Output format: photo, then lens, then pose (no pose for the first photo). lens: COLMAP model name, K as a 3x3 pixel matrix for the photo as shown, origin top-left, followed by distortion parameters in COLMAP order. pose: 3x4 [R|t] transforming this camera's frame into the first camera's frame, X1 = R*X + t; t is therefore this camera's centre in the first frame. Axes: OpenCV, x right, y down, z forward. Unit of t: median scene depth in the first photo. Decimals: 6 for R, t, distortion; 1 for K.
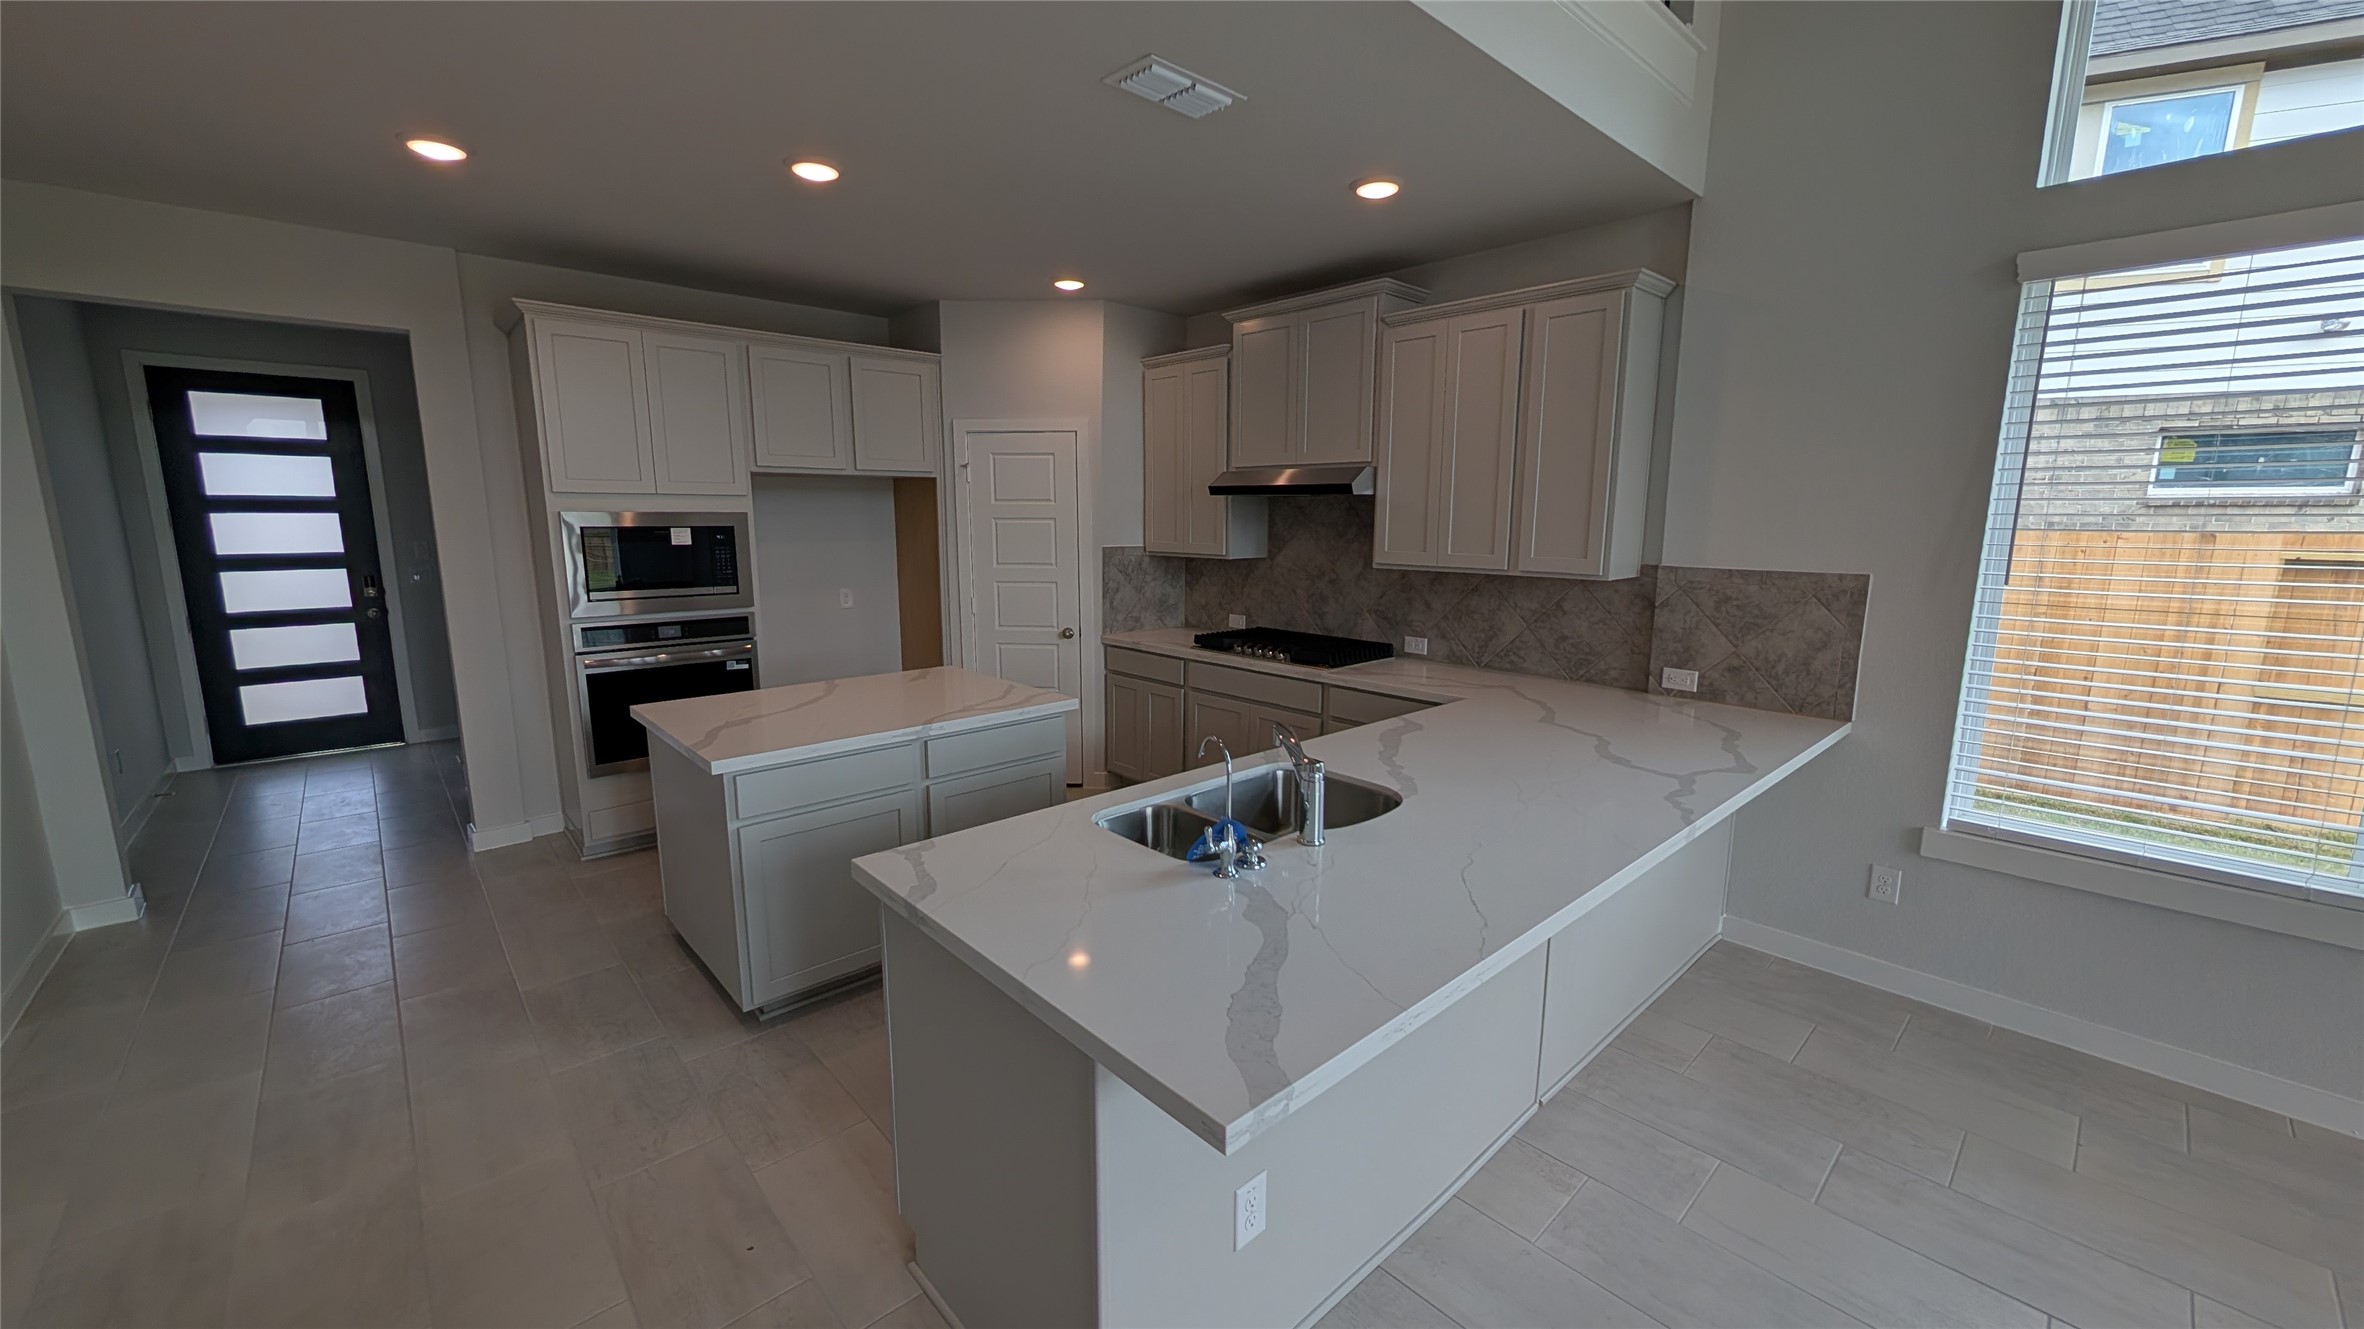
lens RADIAL K [[897.7, 0, 1172.6], [0, 897.7, 664.6], [0, 0, 1]] dist [0.001576, 0.000468]
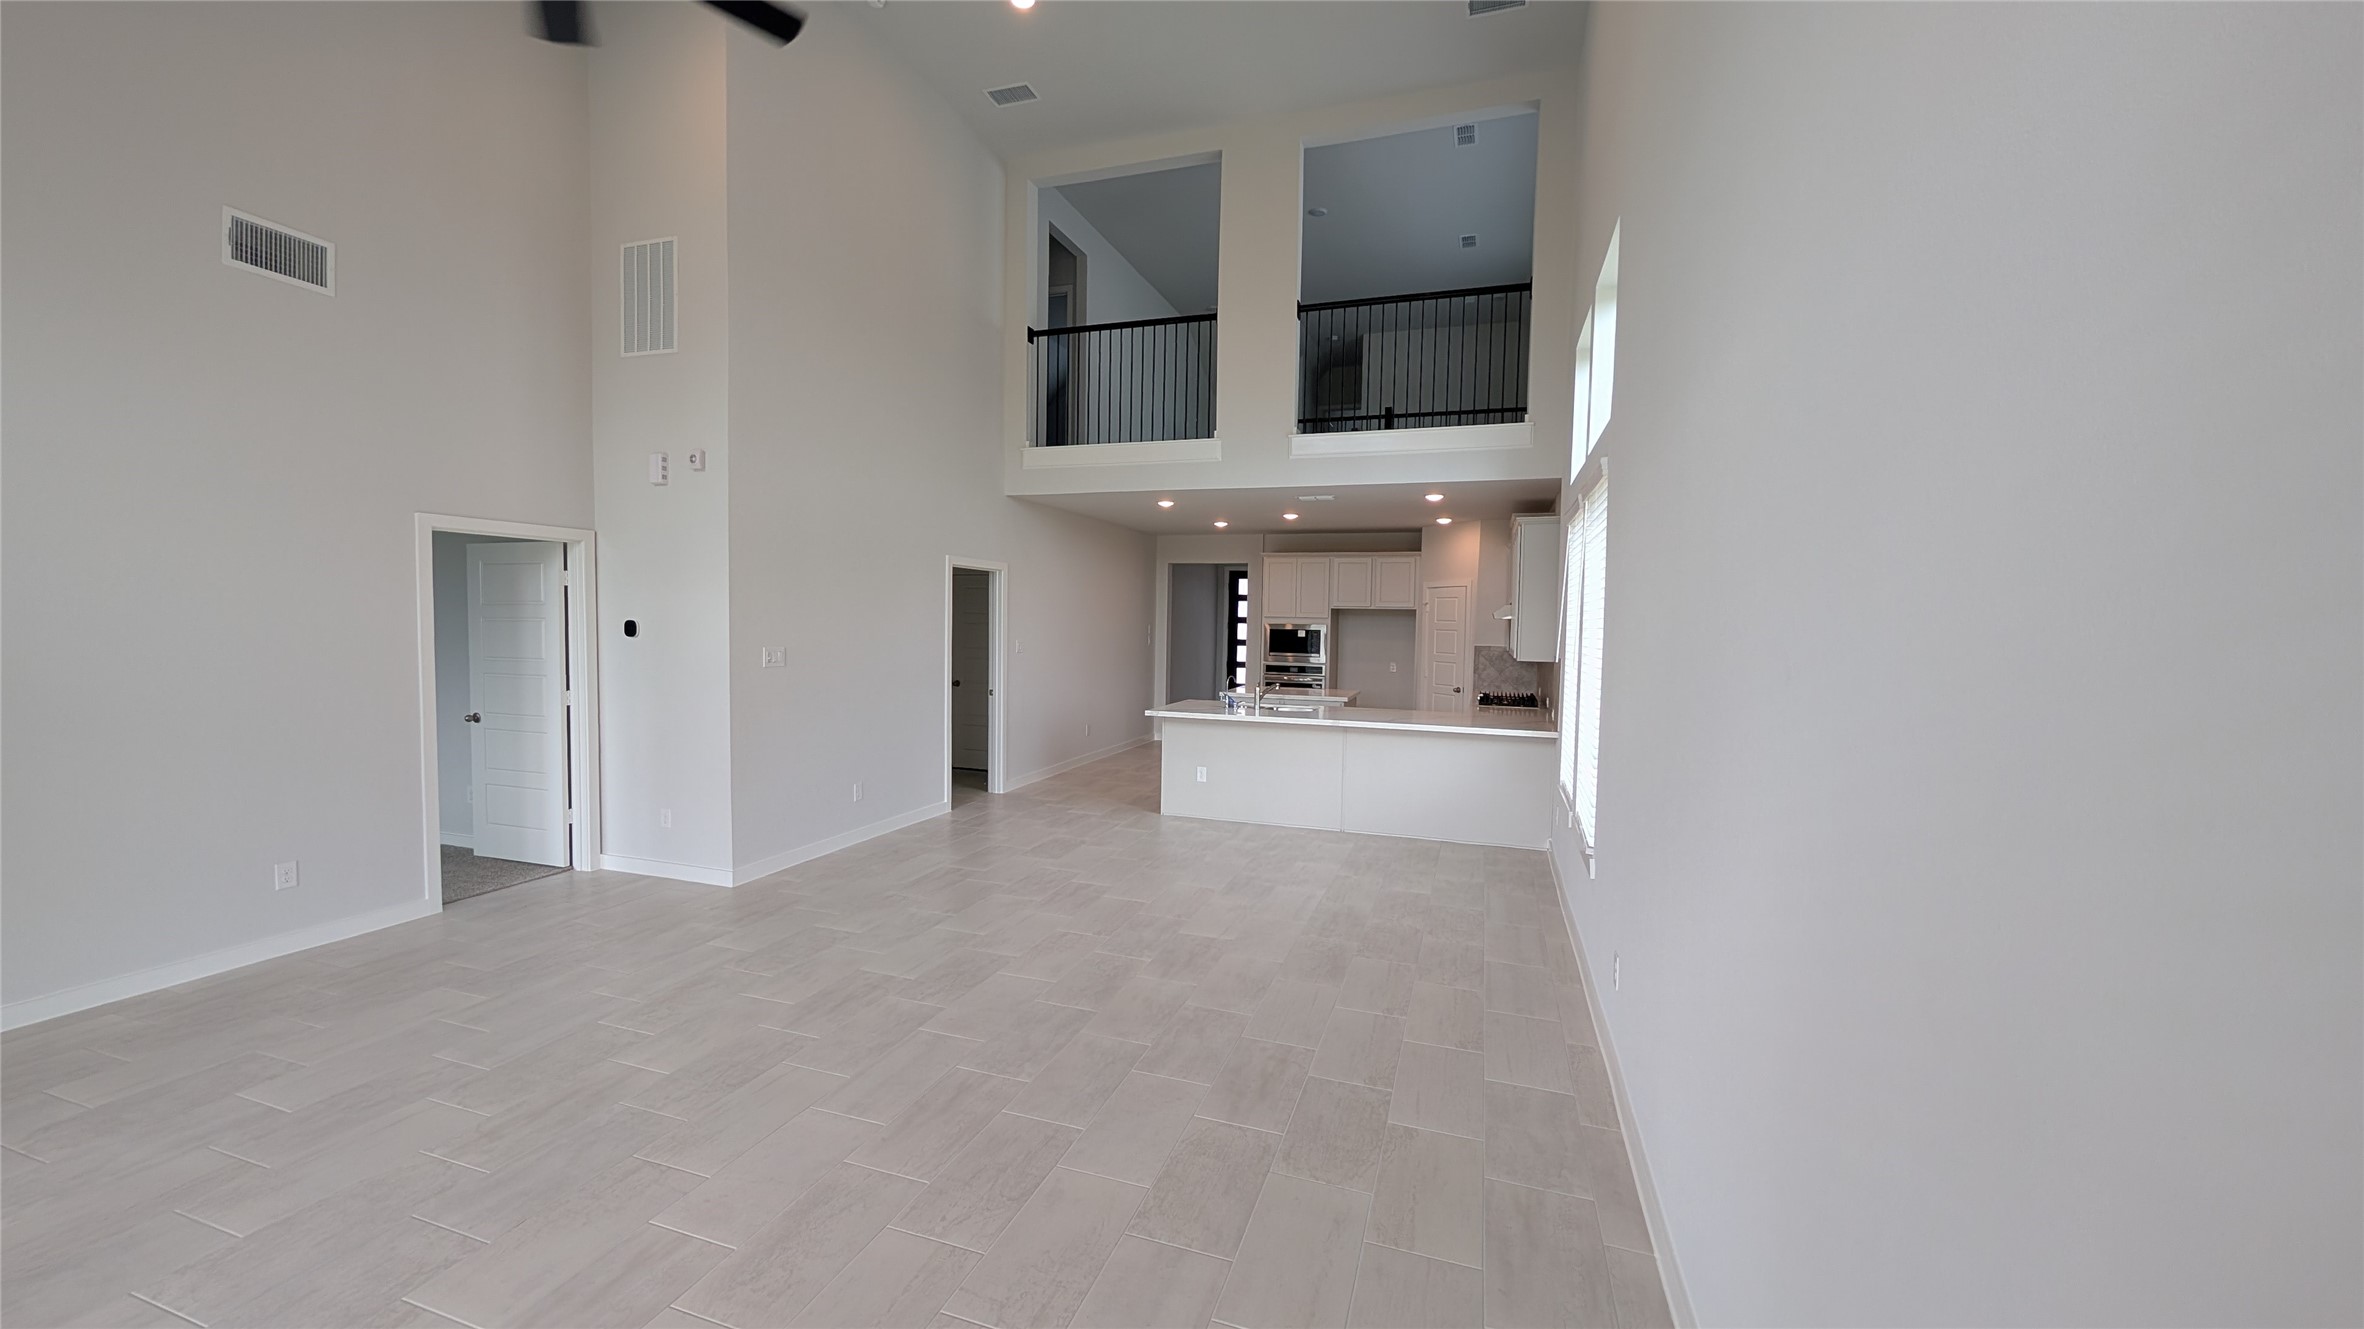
lens RADIAL K [[897.7, 0, 1176.4], [0, 897.7, 660.0], [0, 0, 1]] dist [0.001576, 0.000468]
pose [[0.470602, 0.043741, -0.881261, 1.497956], [-0.165209, 0.985475, -0.039309, 0.088732], [0.866741, 0.164092, 0.470993, -0.494498]]
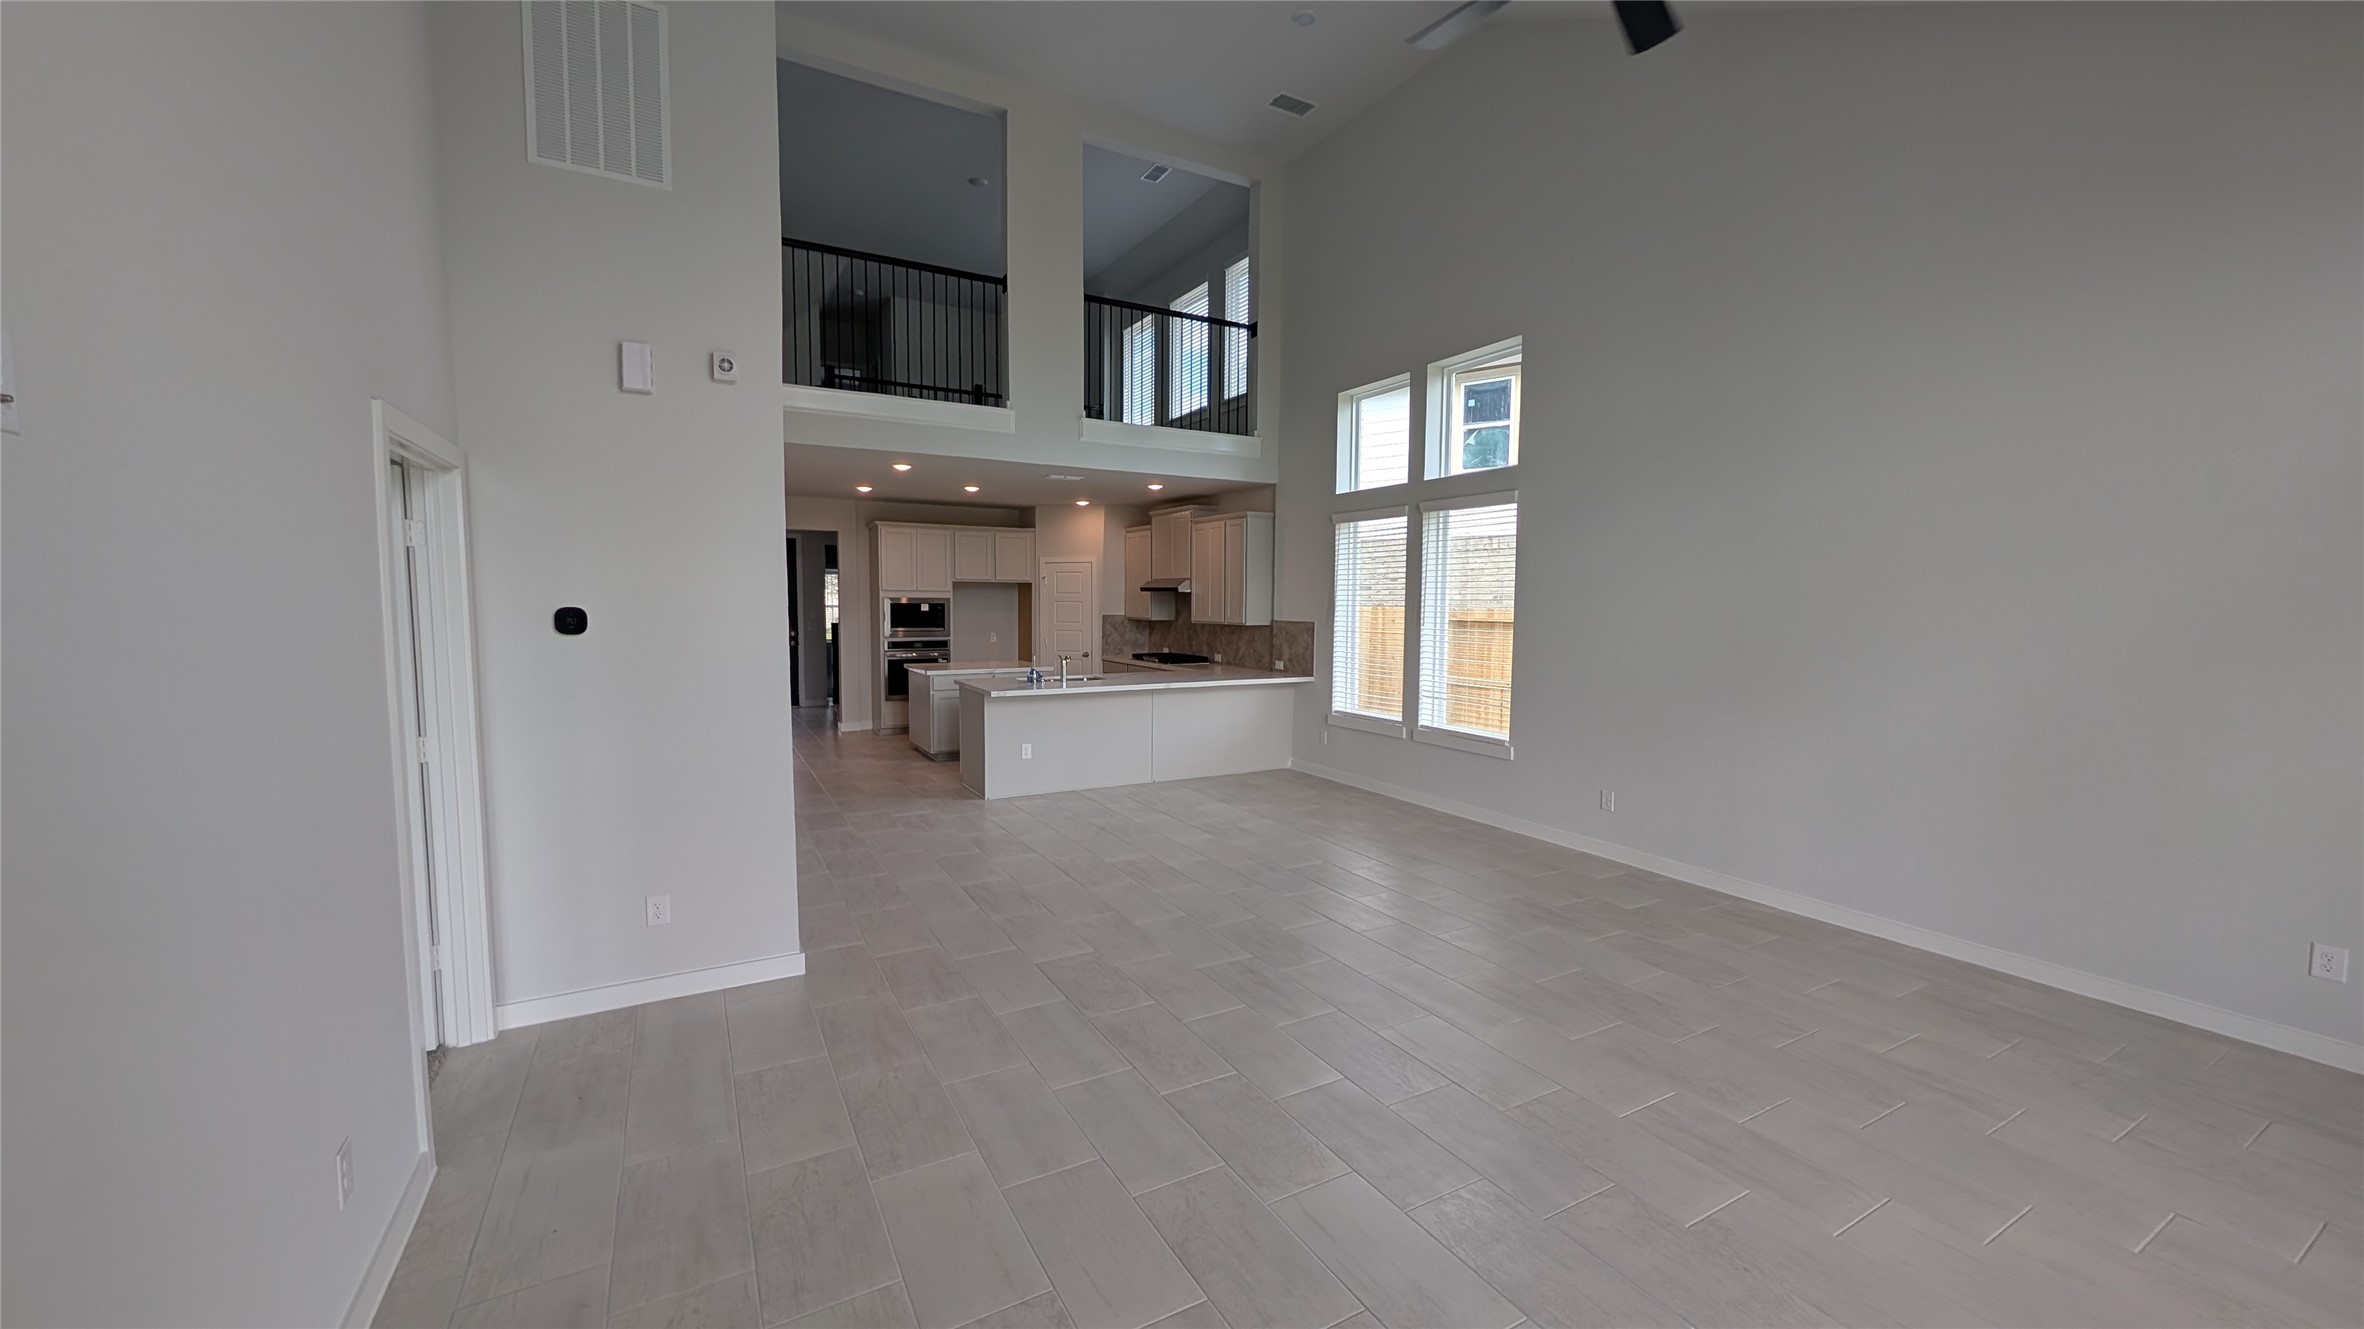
lens RADIAL K [[897.7, 0, 1172.2], [0, 897.7, 675.5], [0, 0, 1]] dist [0.001576, 0.000468]
pose [[0.972181, 0.024645, -0.232932, 0.687523], [-0.044329, 0.995837, -0.079651, 0.208117], [0.229999, 0.087761, 0.969226, -1.209405]]
